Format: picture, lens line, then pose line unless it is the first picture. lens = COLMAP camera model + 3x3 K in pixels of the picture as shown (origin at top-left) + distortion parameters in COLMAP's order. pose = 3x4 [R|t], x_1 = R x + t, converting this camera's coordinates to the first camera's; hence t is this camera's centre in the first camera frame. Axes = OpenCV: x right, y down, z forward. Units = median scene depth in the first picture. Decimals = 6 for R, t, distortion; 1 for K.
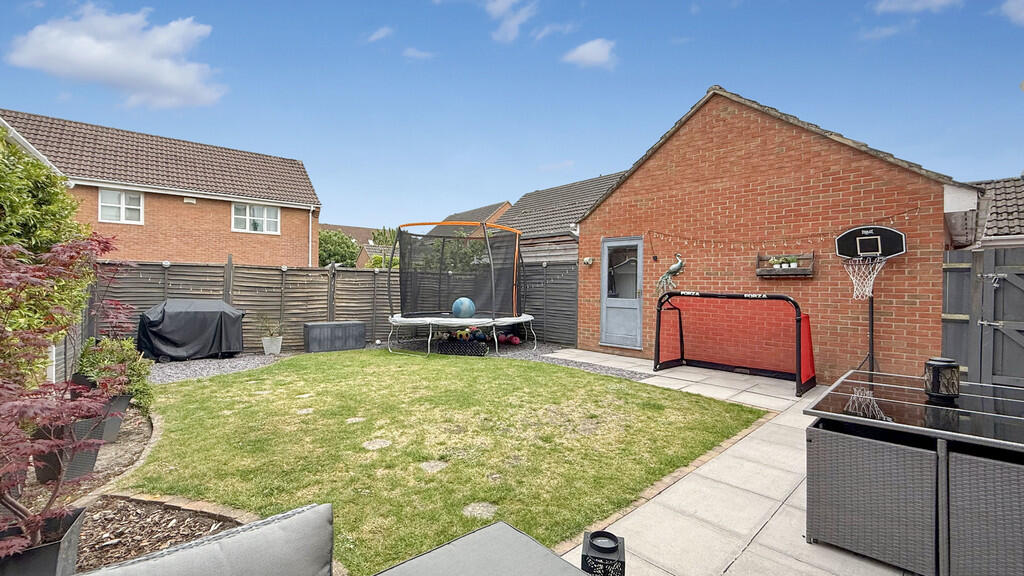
lens RADIAL K [[443.3, 0, 510.3], [0, 443.3, 283.1], [0, 0, 1]] dist [0.003188, 0.000126]
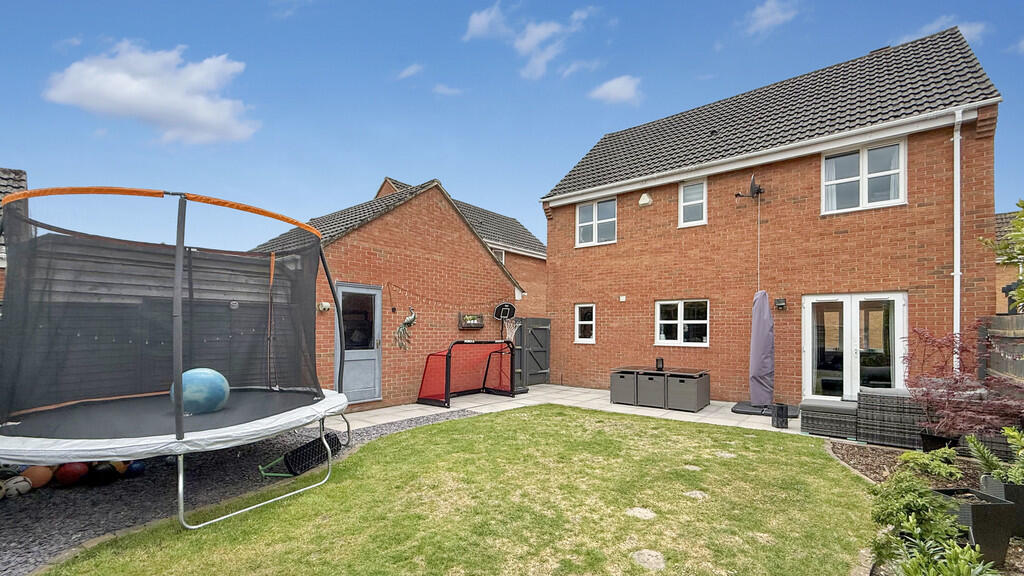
lens RADIAL K [[418.0, 0, 518.4], [0, 418.0, 330.3], [0, 0, 1]] dist [-0.004468, -0.000408]
pose [[-0.125081, -0.009877, 0.992097, -0.714757], [-0.008242, 0.999926, 0.008916, -0.018934], [-0.992112, -0.007061, -0.125153, 0.849936]]
